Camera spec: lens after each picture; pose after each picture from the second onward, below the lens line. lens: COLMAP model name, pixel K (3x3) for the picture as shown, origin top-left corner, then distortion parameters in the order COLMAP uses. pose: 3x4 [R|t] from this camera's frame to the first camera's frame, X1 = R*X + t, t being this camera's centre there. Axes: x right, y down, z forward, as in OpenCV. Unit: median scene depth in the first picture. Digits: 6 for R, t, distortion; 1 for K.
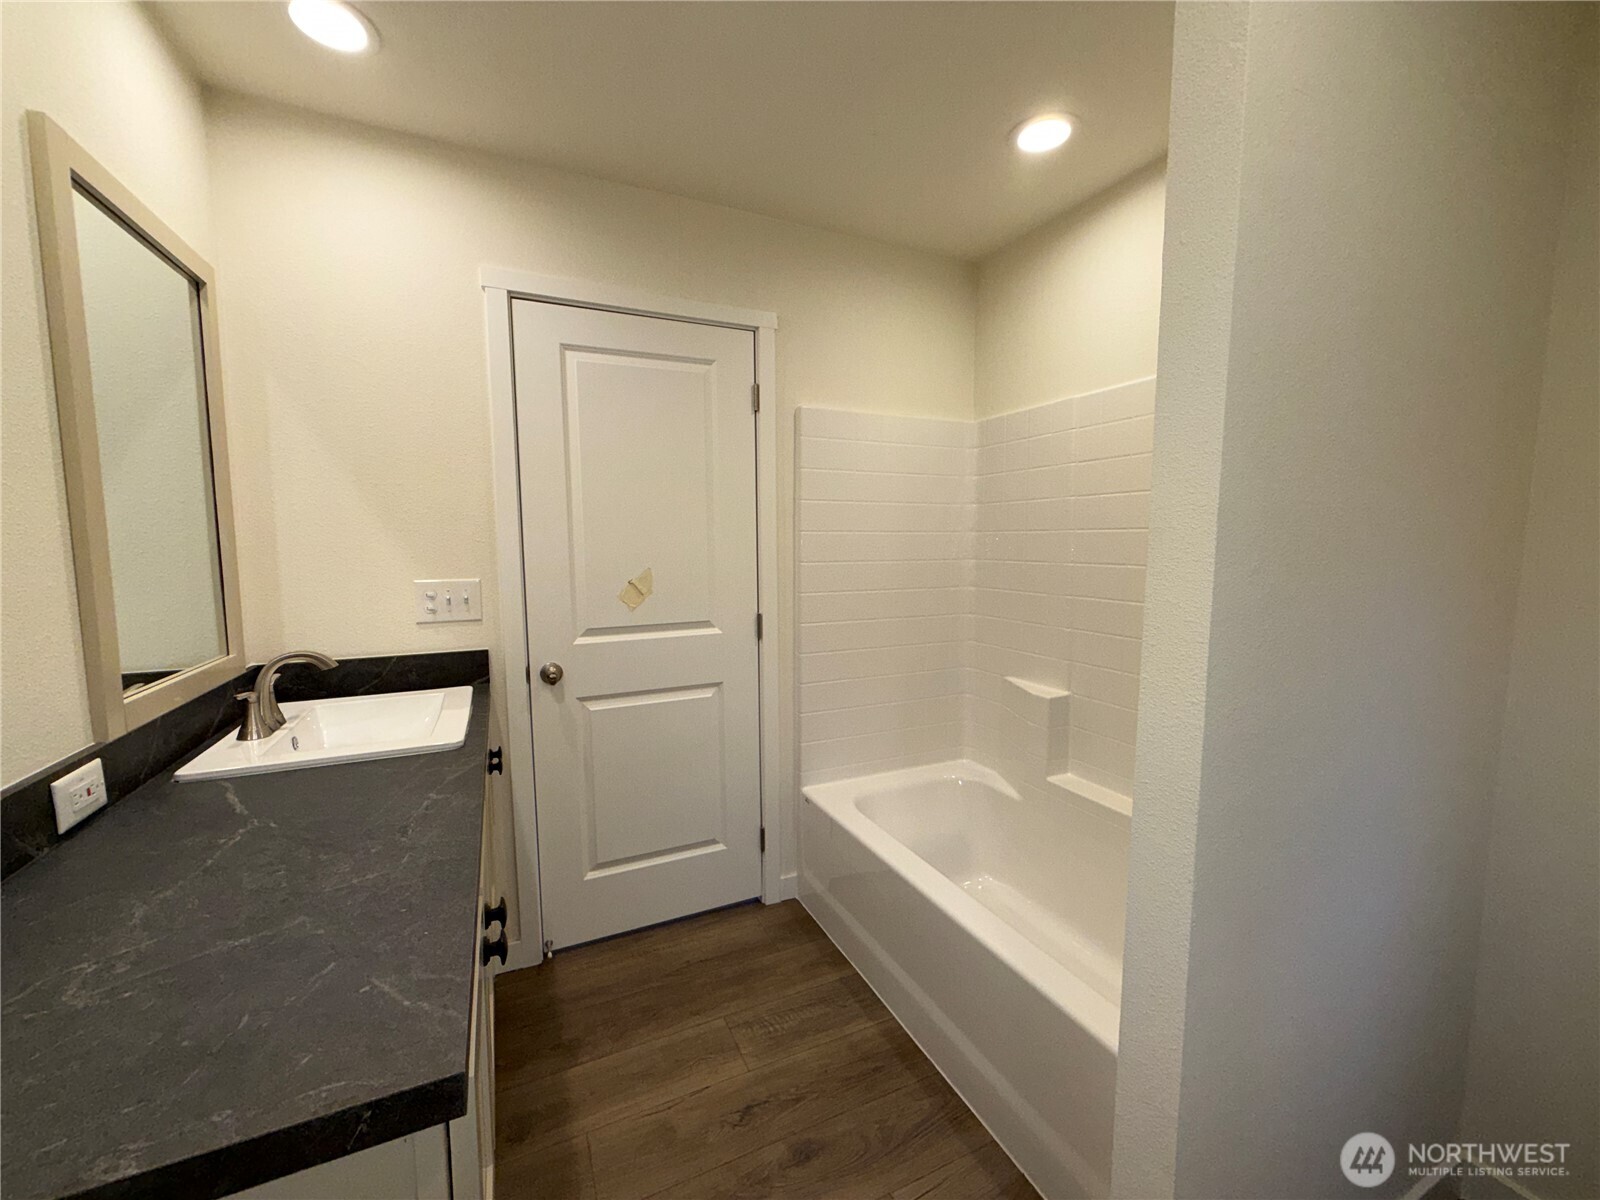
lens RADIAL K [[635.2, 0, 797.3], [0, 635.2, 599.5], [0, 0, 1]] dist [0.001765, -0.000549]
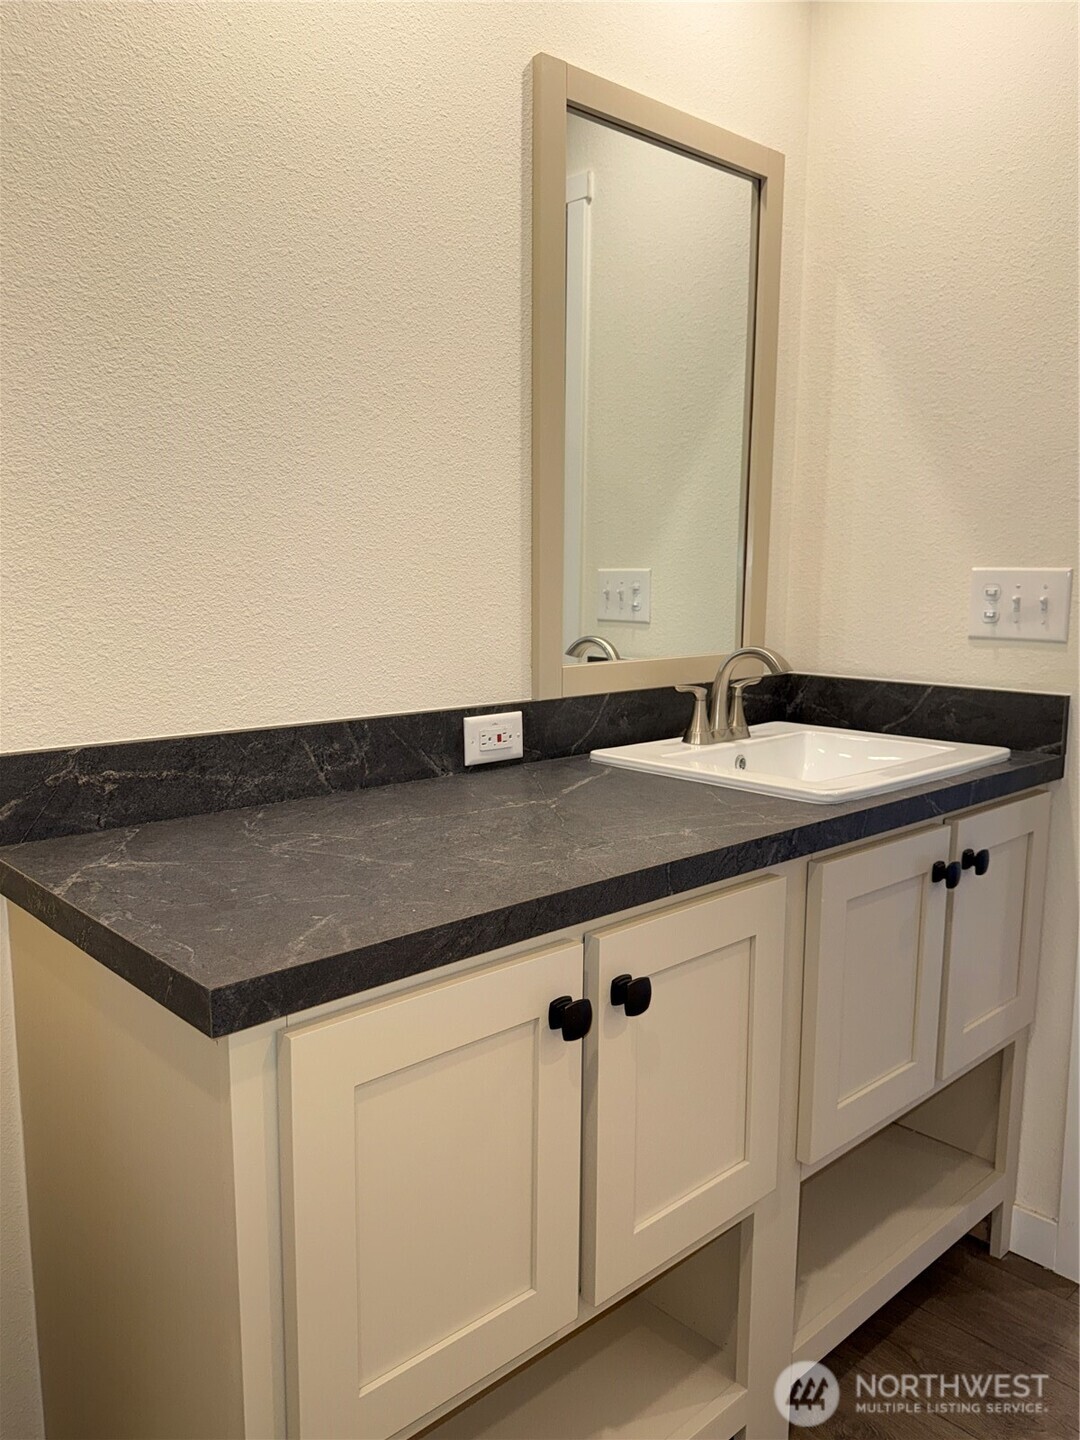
lens RADIAL K [[1082.4, 0, 538.6], [0, 1082.4, 724.3], [0, 0, 1]] dist [0.082351, -0.005523]
pose [[0.303316, 0.137813, -0.942872, 0.162075], [-0.091255, 0.989139, 0.115220, 0.019223], [0.948510, 0.051094, 0.312598, 0.140136]]
